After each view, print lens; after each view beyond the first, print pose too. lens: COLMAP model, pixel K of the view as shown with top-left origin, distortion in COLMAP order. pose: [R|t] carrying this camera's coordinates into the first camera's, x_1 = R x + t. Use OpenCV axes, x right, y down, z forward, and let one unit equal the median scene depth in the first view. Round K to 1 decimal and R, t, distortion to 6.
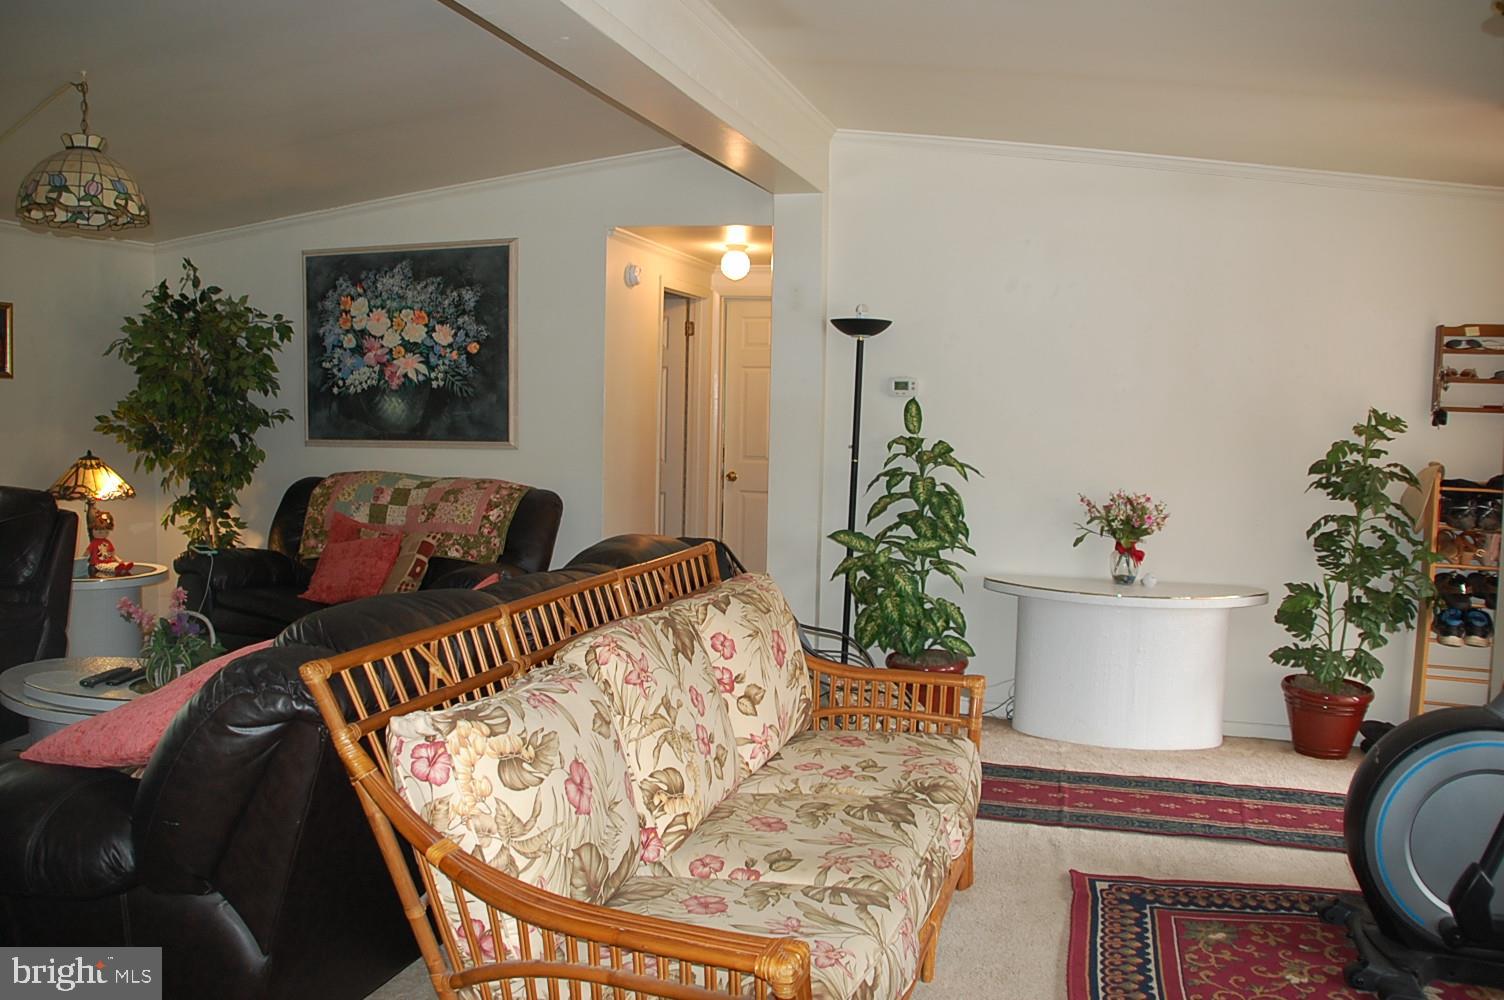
lens RADIAL K [[1186.1, 0, 752.0], [0, 1186.1, 500.0], [0, 0, 1]] dist [-0.152697, 0.101849]
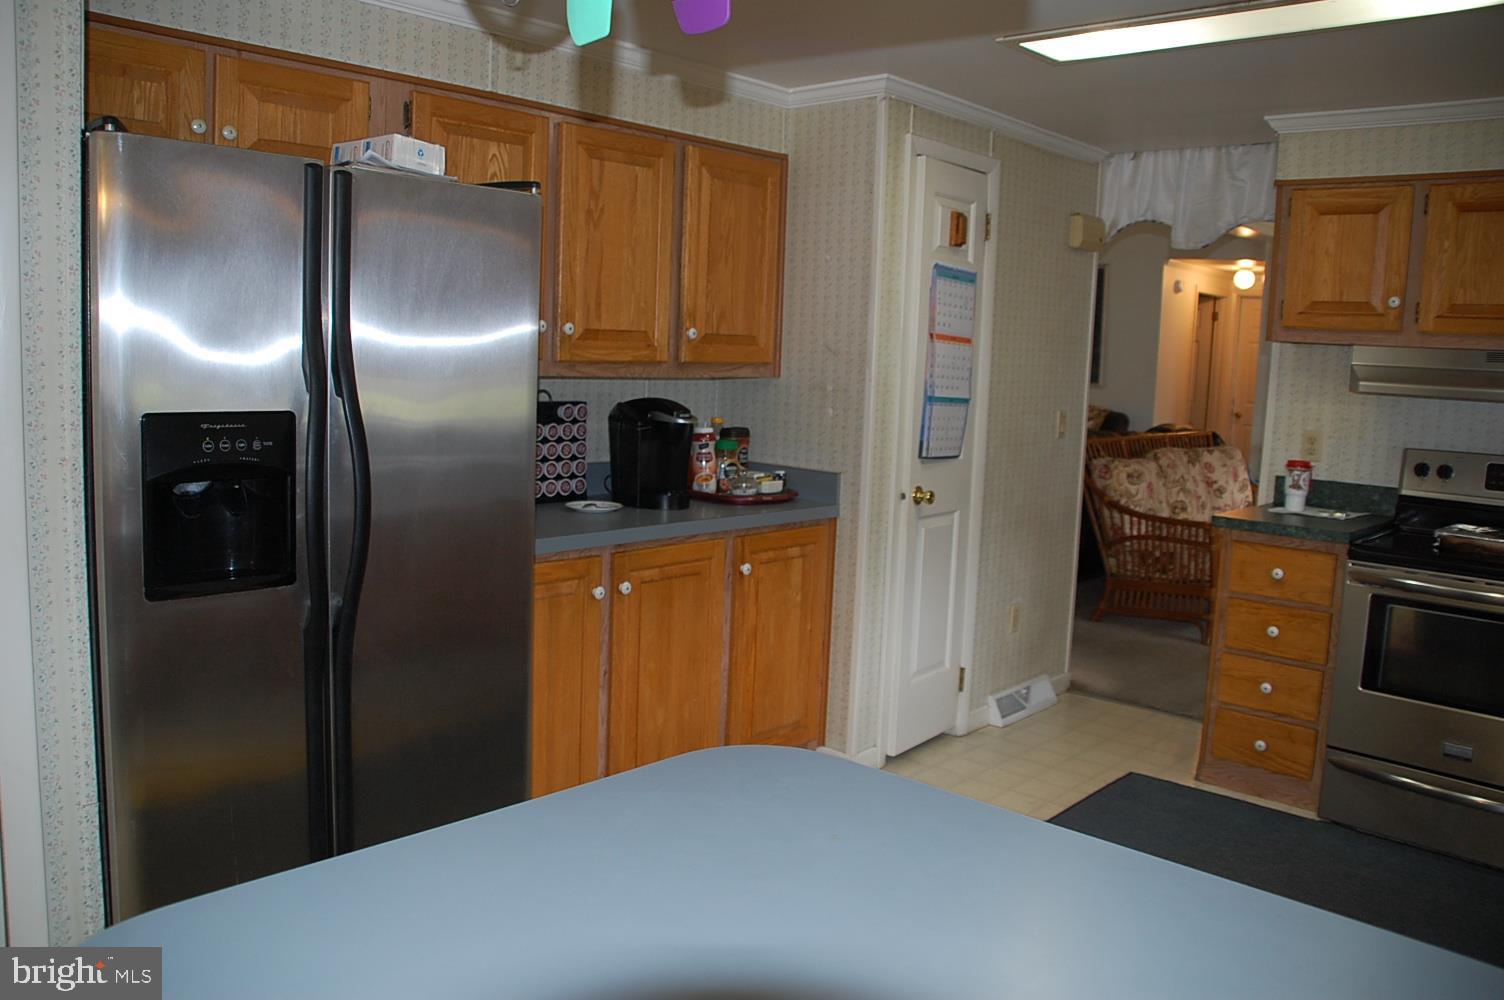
lens RADIAL K [[1179.9, 0, 752.0], [0, 1179.9, 500.0], [0, 0, 1]] dist [-0.182231, 0.122024]
pose [[0.901999, 0.073086, -0.425507, 0.146925], [-0.057114, 0.997105, 0.050193, 0.138265], [0.427944, -0.020972, 0.903562, -1.611219]]
